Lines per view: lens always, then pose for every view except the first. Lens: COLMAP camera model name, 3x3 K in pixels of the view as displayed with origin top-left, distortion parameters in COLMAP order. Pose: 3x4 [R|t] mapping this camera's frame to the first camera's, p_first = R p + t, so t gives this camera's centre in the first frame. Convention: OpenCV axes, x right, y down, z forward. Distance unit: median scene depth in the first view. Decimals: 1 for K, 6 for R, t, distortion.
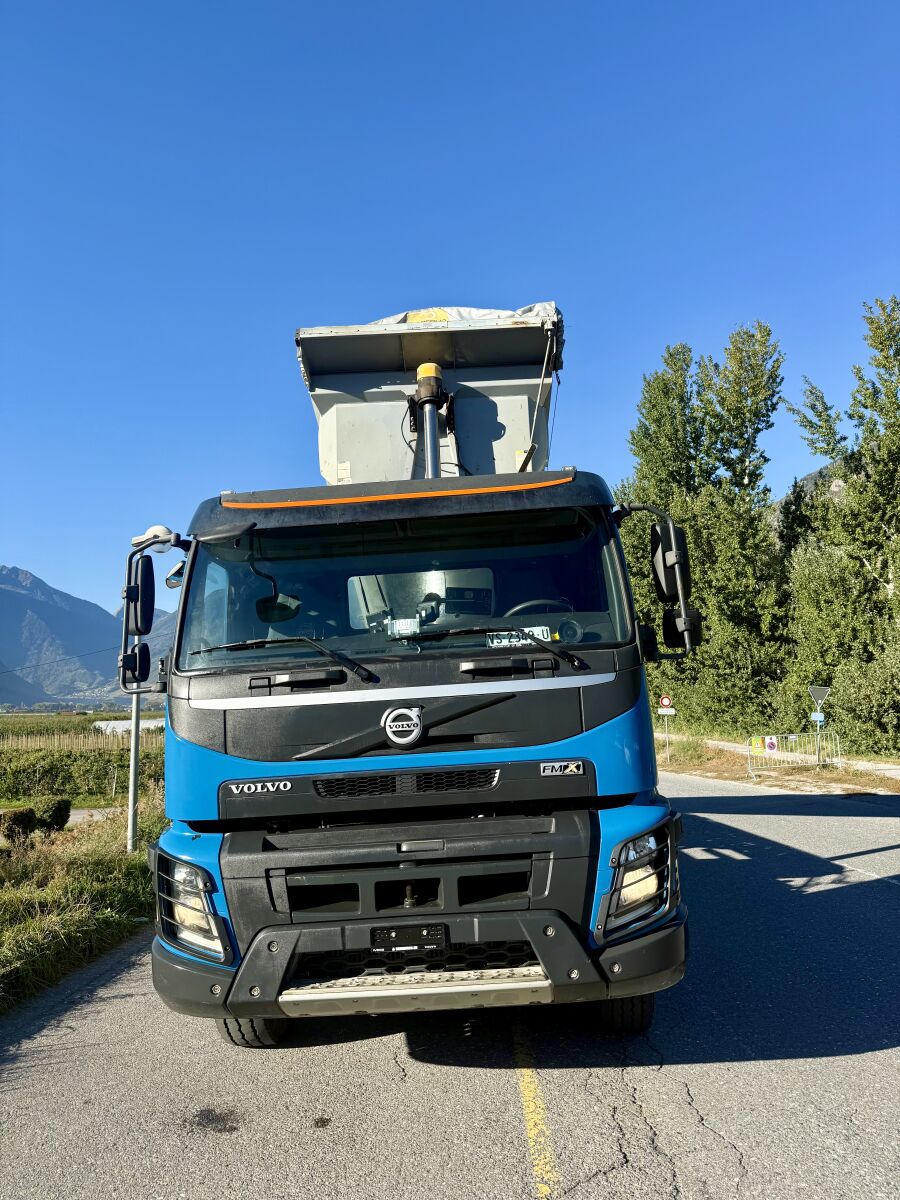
lens RADIAL K [[845.9, 0, 449.4], [0, 845.9, 610.9], [0, 0, 1]] dist [0.101071, -0.121695]
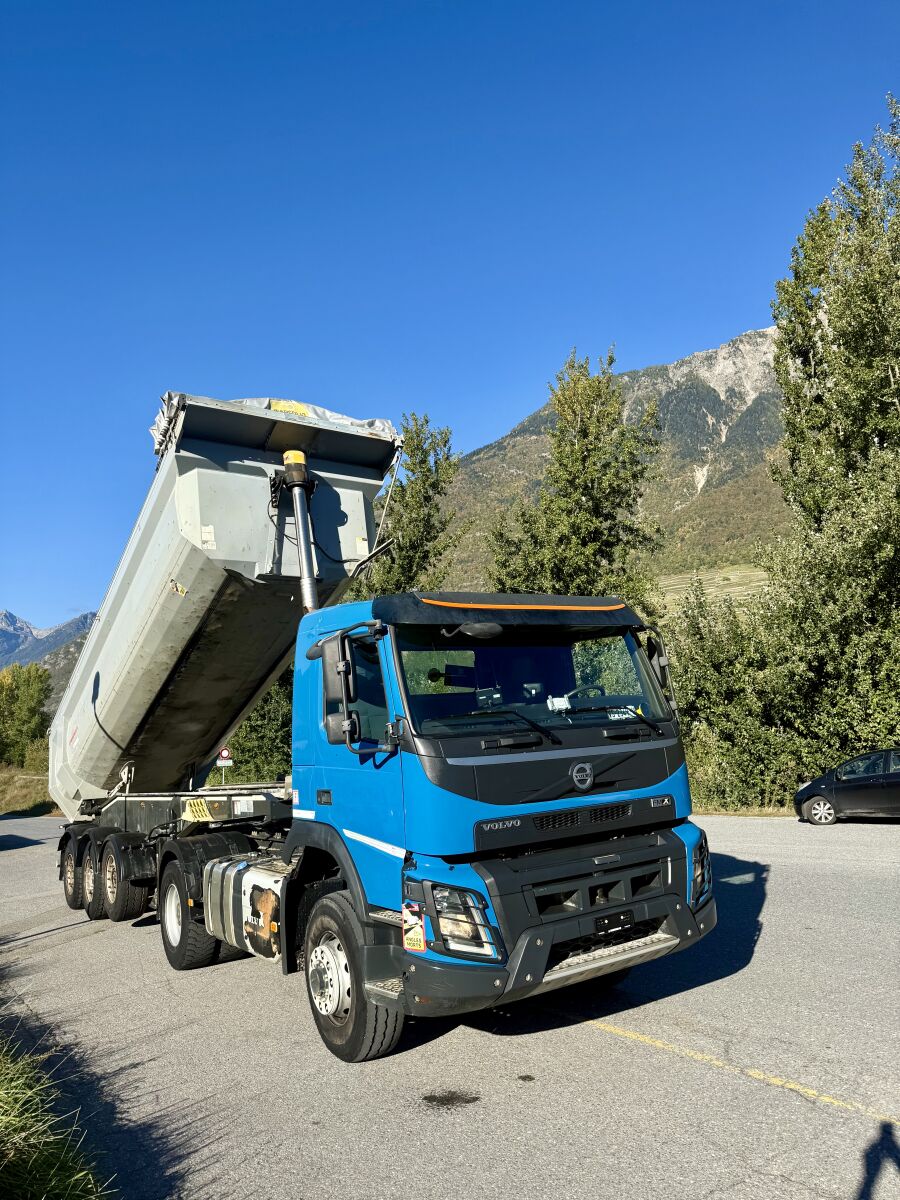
lens RADIAL K [[853.2, 0, 450.0], [0, 853.2, 600.0], [0, 0, 1]] dist [0.093741, -0.130708]
pose [[0.810413, 0.090886, 0.578767, -0.901872], [-0.050994, 0.995087, -0.084858, -0.019550], [-0.583636, 0.039256, 0.811066, -0.039811]]
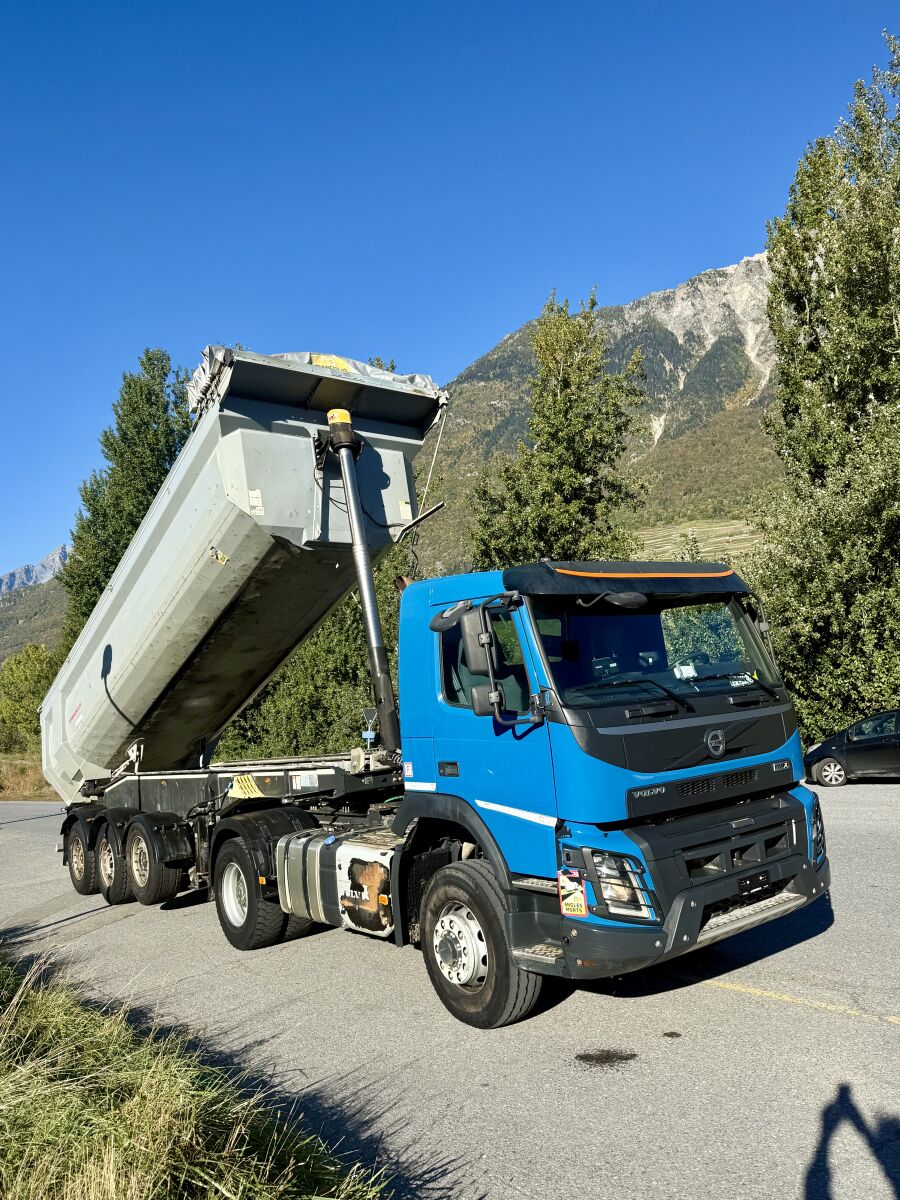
lens RADIAL K [[913.4, 0, 449.1], [0, 913.4, 605.5], [0, 0, 1]] dist [0.126295, -0.201708]
pose [[0.769214, 0.051563, 0.636908, -1.160325], [-0.035629, 0.998649, -0.037819, -0.016610], [-0.637998, 0.006399, 0.770012, 0.068611]]
